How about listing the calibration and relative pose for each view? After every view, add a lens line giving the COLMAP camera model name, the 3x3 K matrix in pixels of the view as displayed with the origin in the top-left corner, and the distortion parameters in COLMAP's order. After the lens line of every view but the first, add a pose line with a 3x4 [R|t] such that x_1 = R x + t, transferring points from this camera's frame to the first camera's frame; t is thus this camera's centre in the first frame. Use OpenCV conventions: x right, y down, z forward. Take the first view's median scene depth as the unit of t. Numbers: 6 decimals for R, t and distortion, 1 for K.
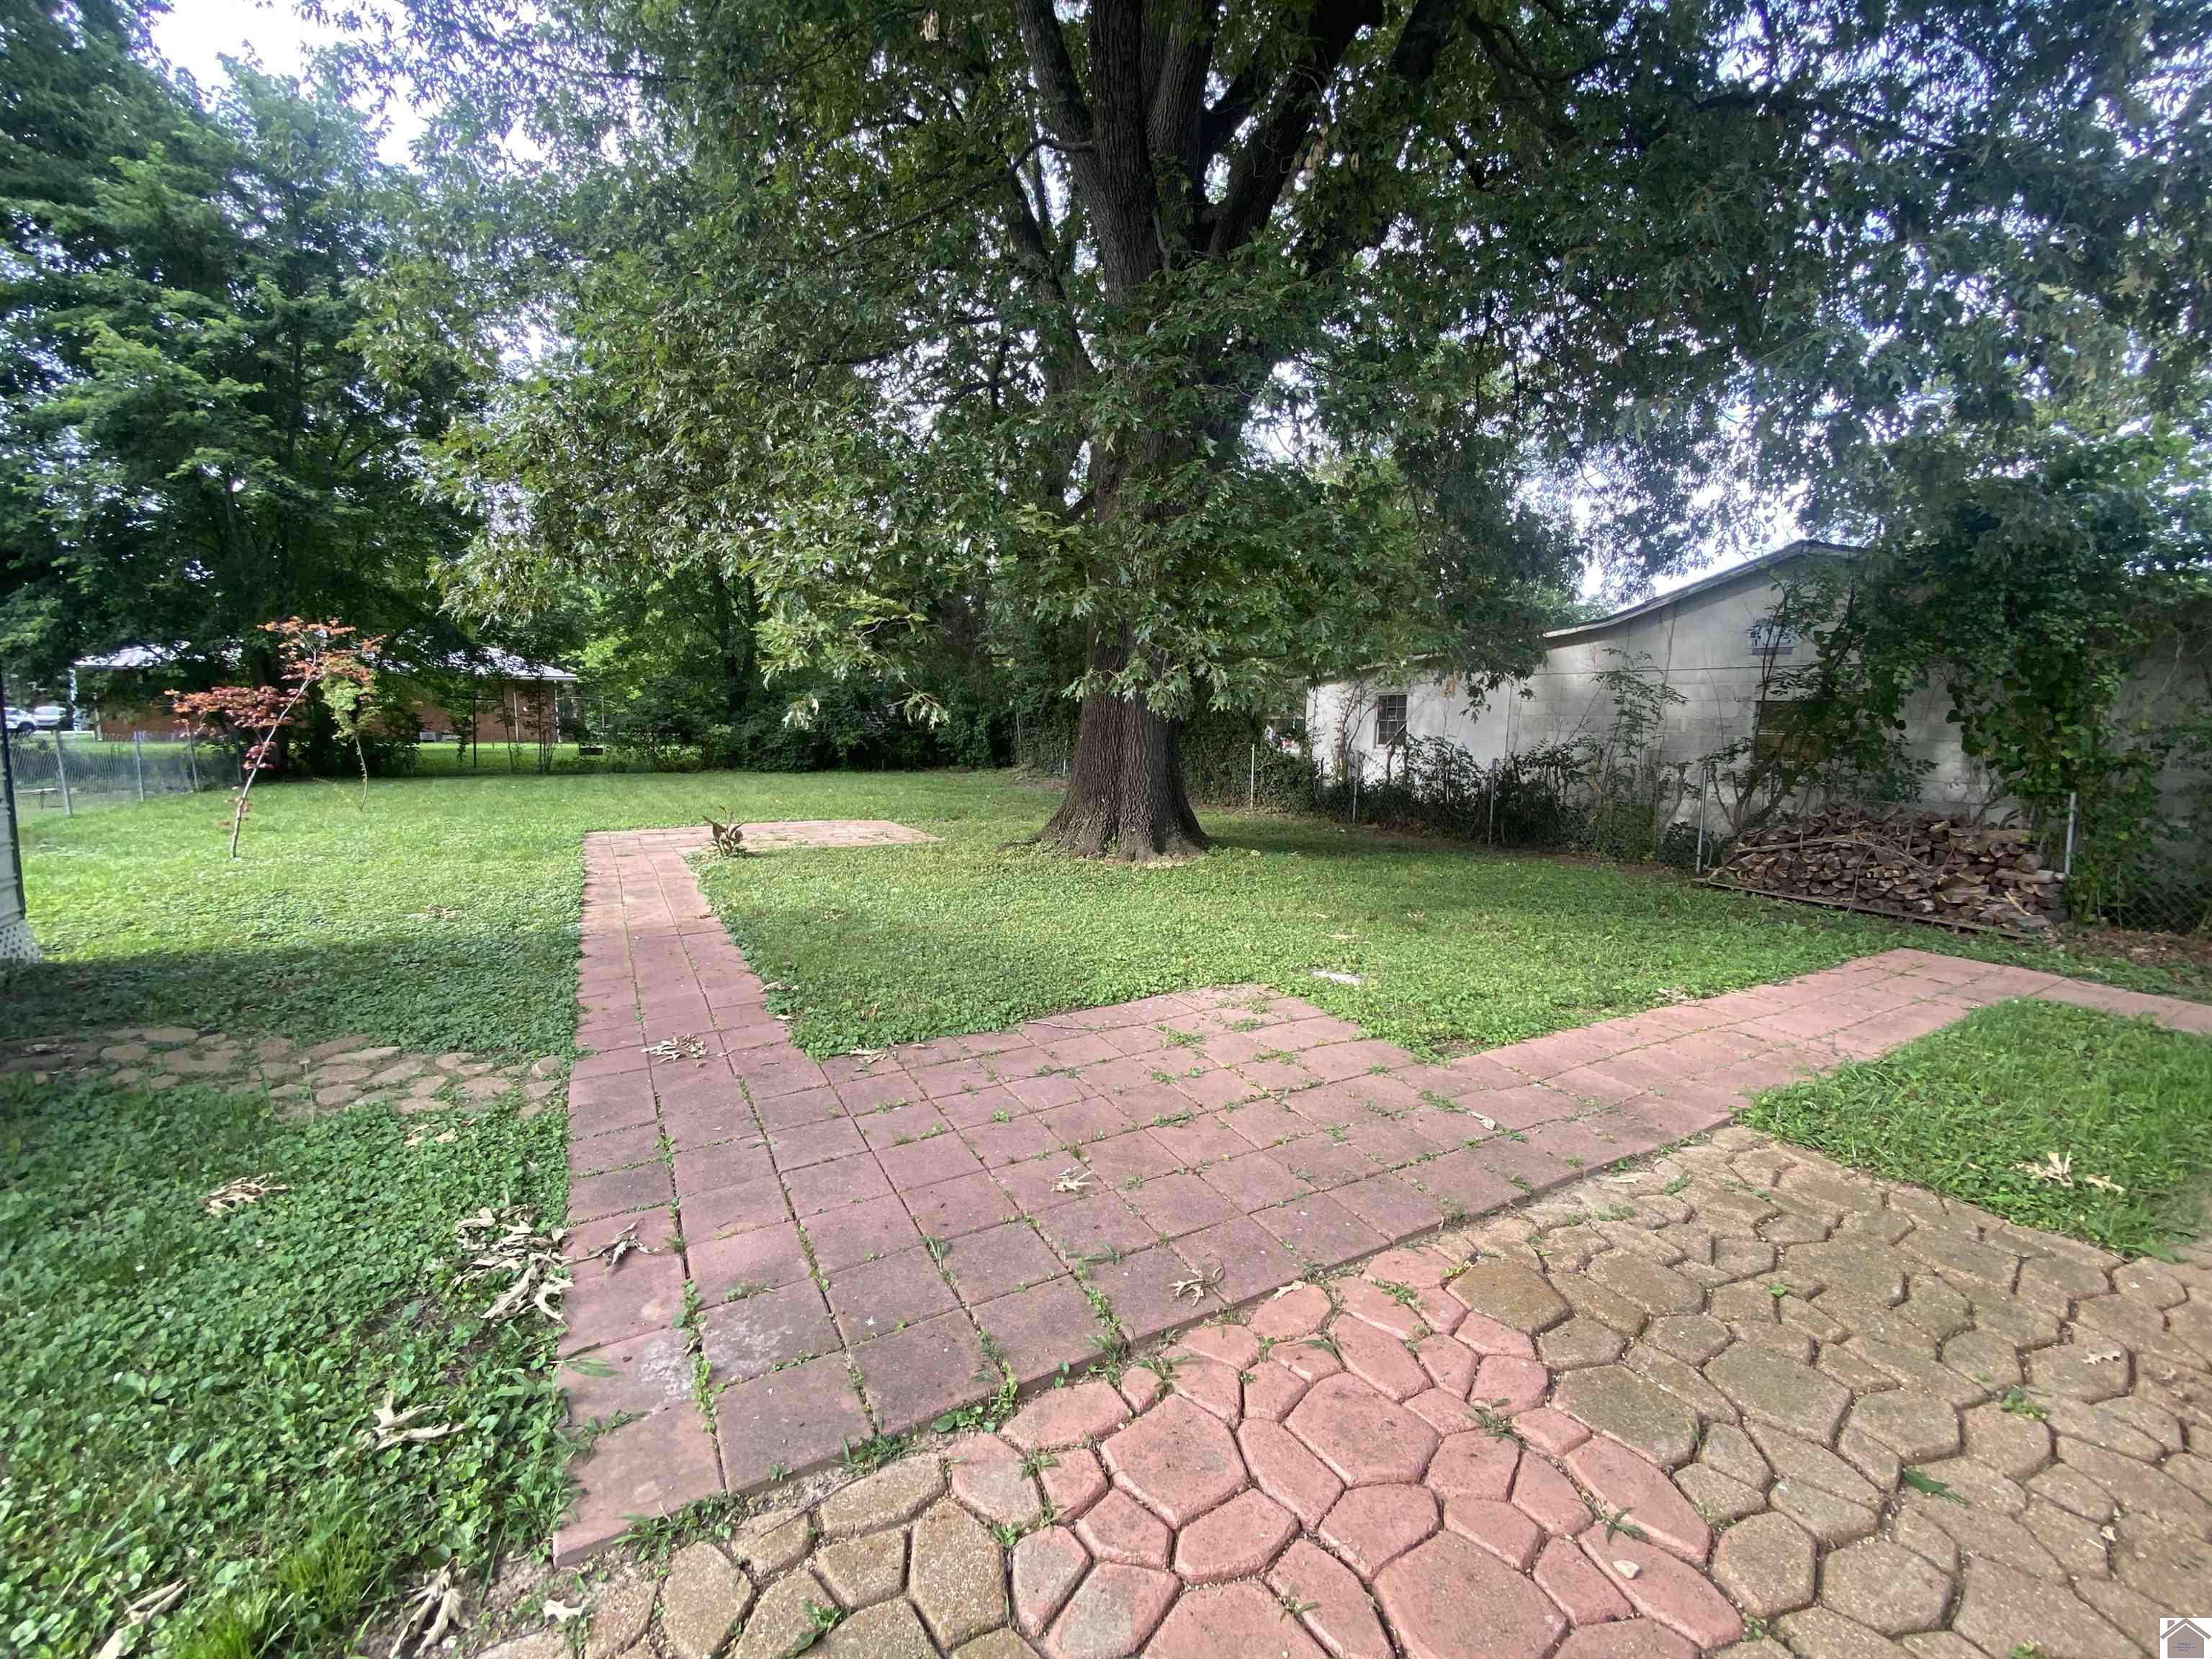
lens RADIAL K [[901.7, 0, 1104.1], [0, 901.7, 827.2], [0, 0, 1]] dist [0.028615, -0.020835]
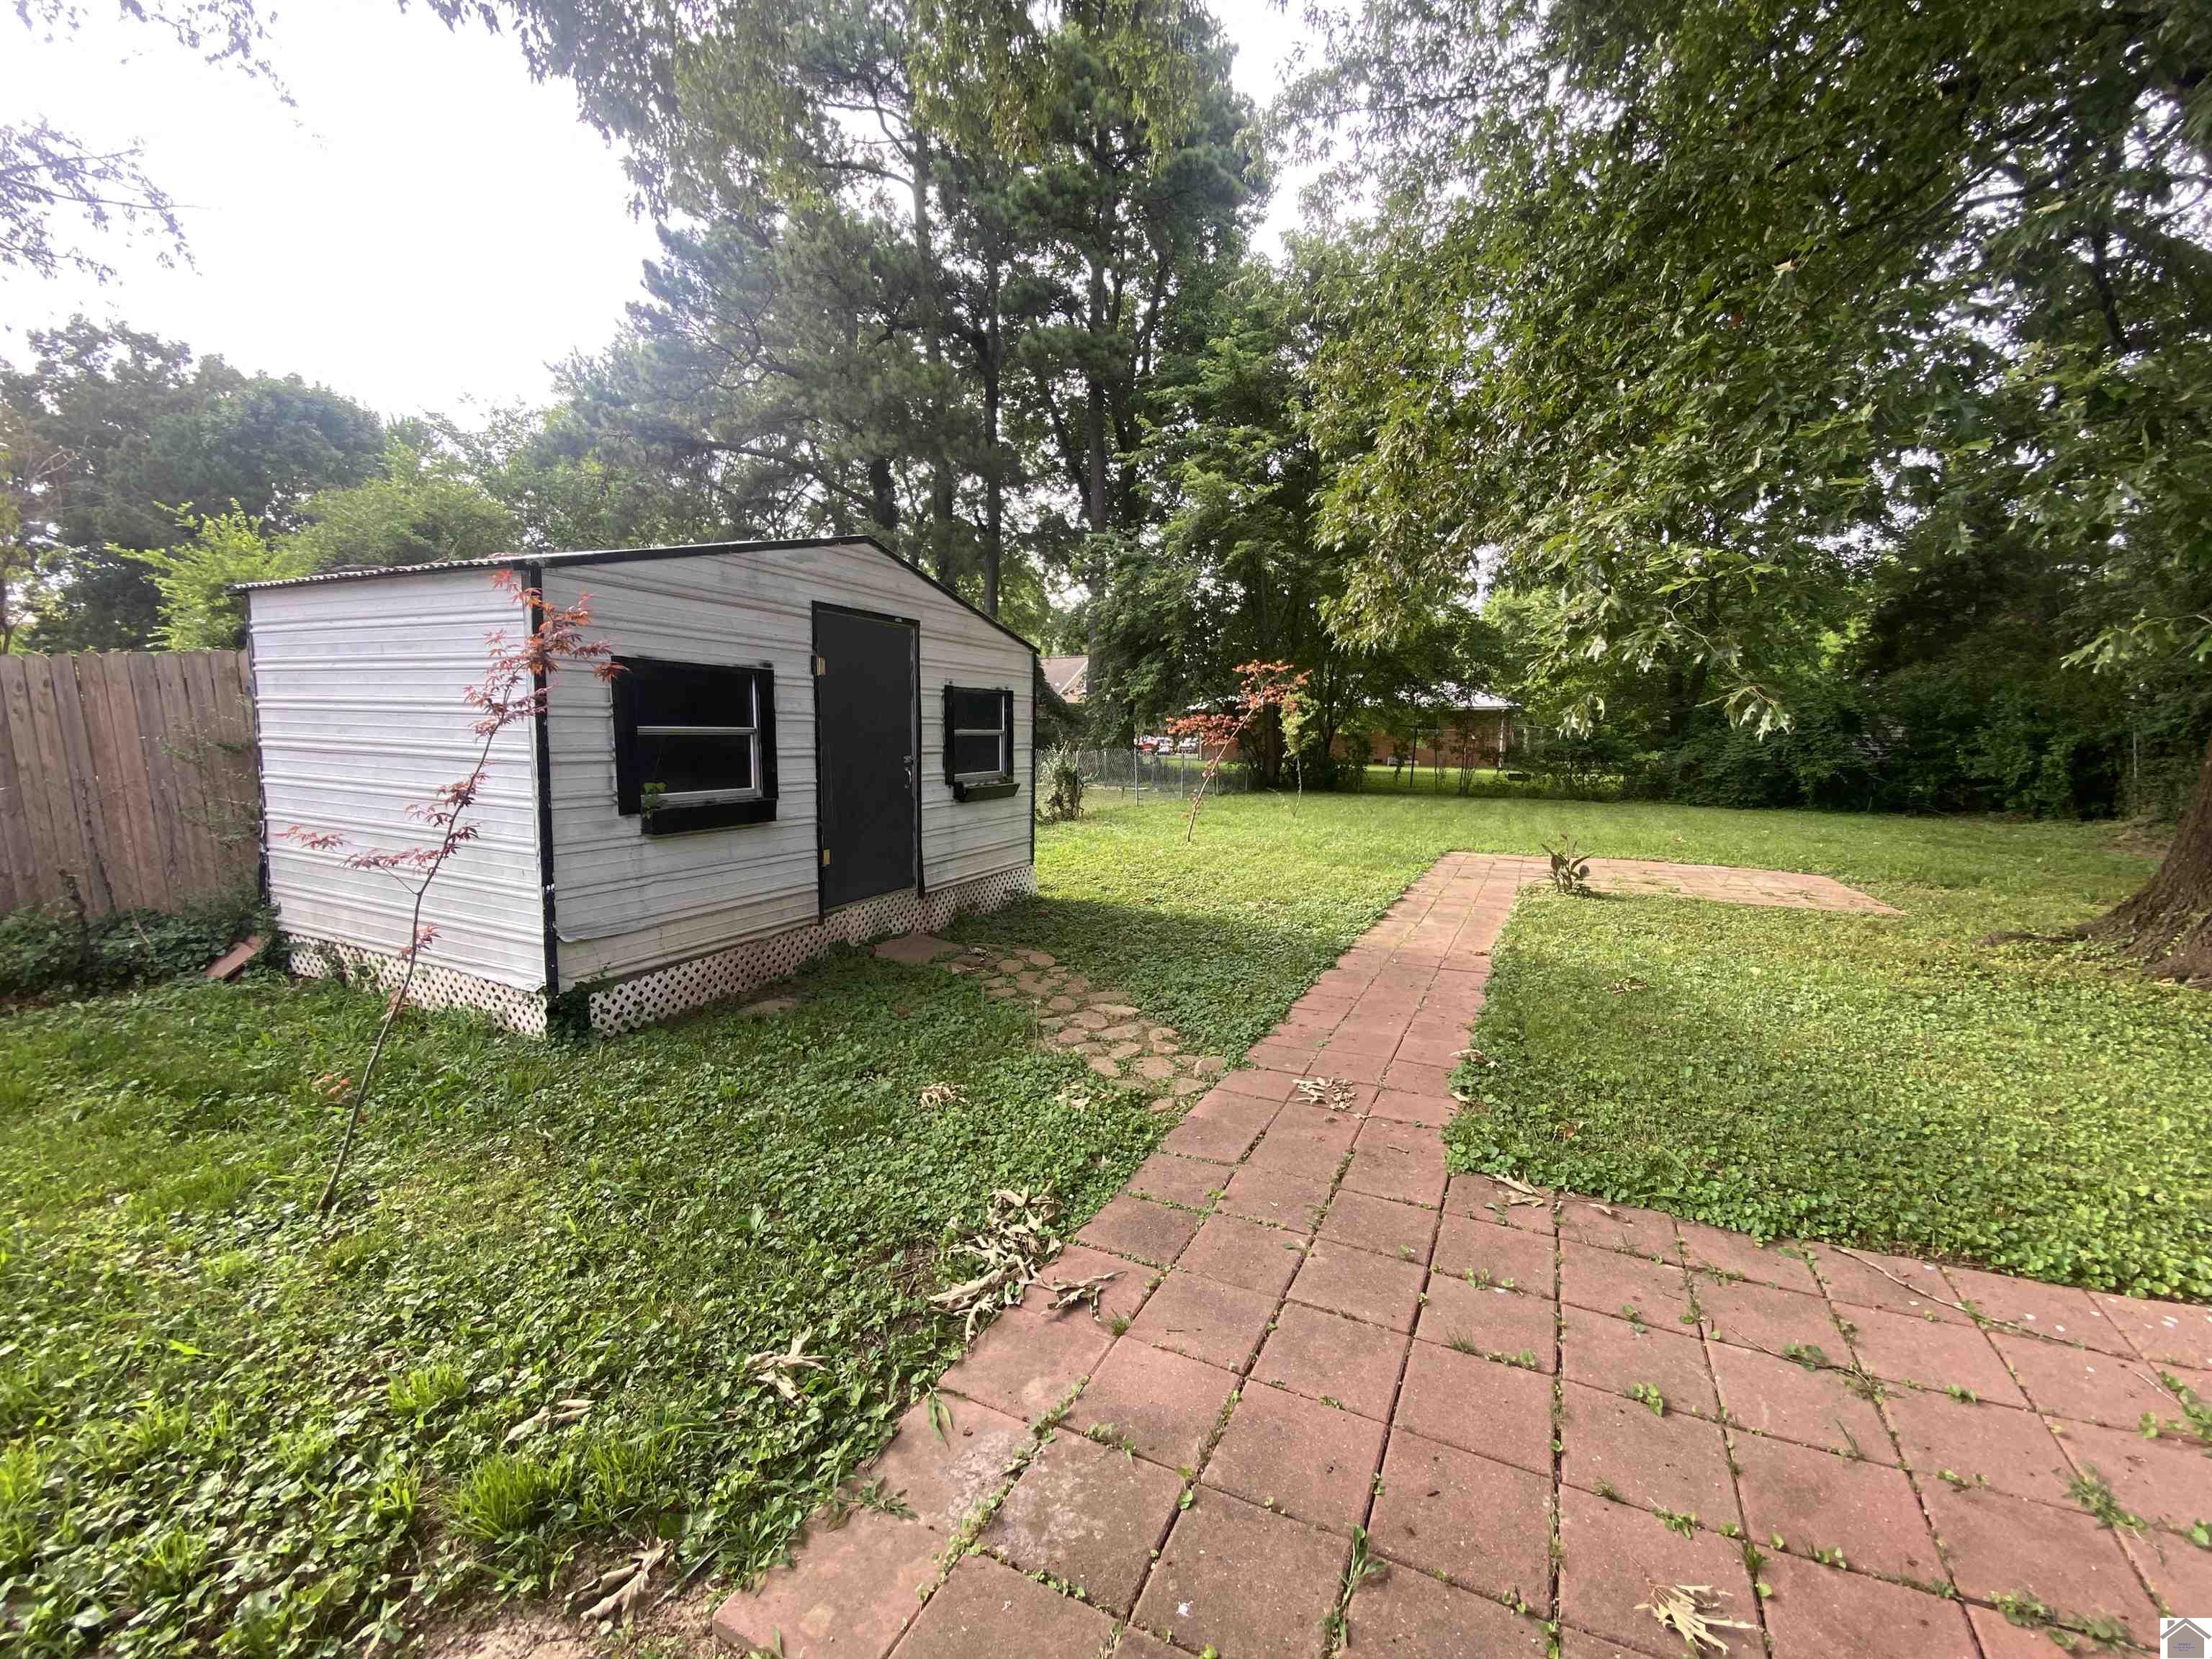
lens RADIAL K [[901.7, 0, 1104.1], [0, 901.7, 827.2], [0, 0, 1]] dist [0.028615, -0.020835]
pose [[0.557731, 0.075356, -0.826594, 0.051494], [-0.103273, 0.994432, 0.020975, -0.003565], [0.823572, 0.073667, 0.562408, 0.139415]]
